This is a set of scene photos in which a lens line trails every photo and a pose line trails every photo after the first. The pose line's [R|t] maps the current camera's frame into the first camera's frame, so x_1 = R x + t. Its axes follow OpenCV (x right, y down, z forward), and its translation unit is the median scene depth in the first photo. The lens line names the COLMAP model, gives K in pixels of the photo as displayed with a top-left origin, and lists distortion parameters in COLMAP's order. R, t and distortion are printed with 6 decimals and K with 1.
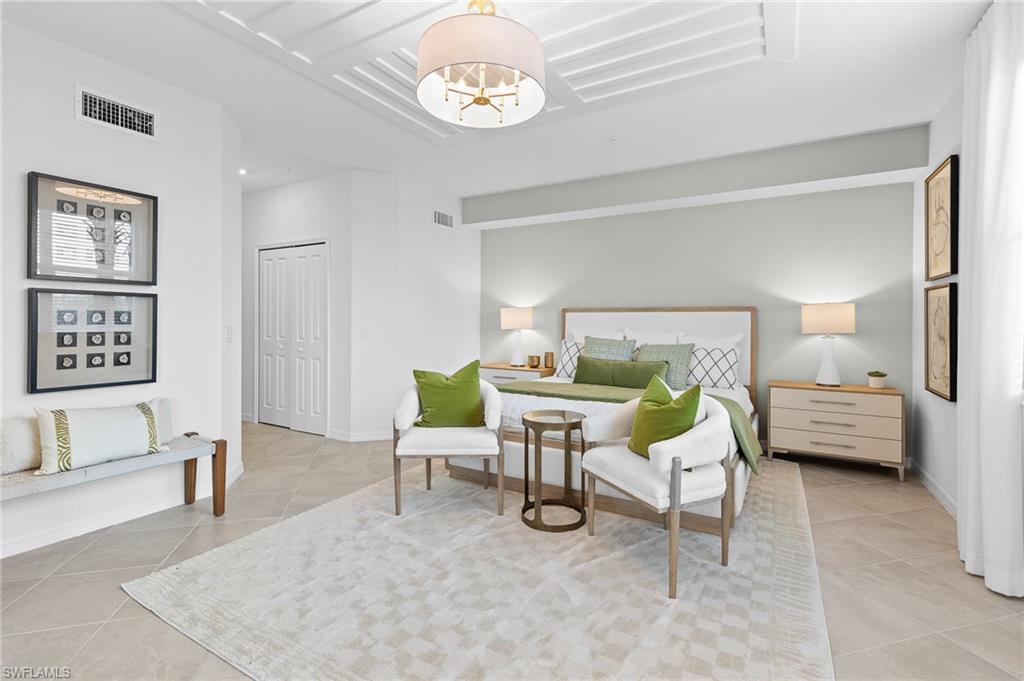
lens RADIAL K [[462.8, 0, 512.0], [0, 462.8, 324.3], [0, 0, 1]] dist [-0.000824, -0.000008]
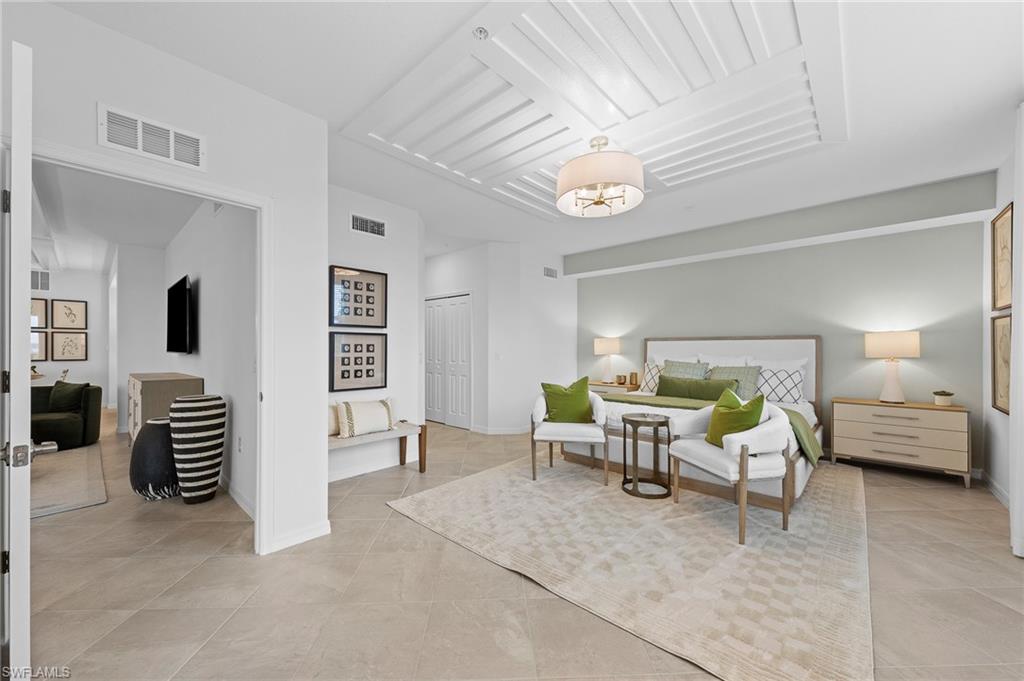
lens RADIAL K [[386.7, 0, 498.2], [0, 386.7, 352.4], [0, 0, 1]] dist [0.000210, -0.000165]
pose [[0.974023, -0.003902, -0.226415, -0.078938], [0.004801, 0.999983, 0.003419, -0.001670], [0.226398, -0.004417, 0.974025, -0.232019]]
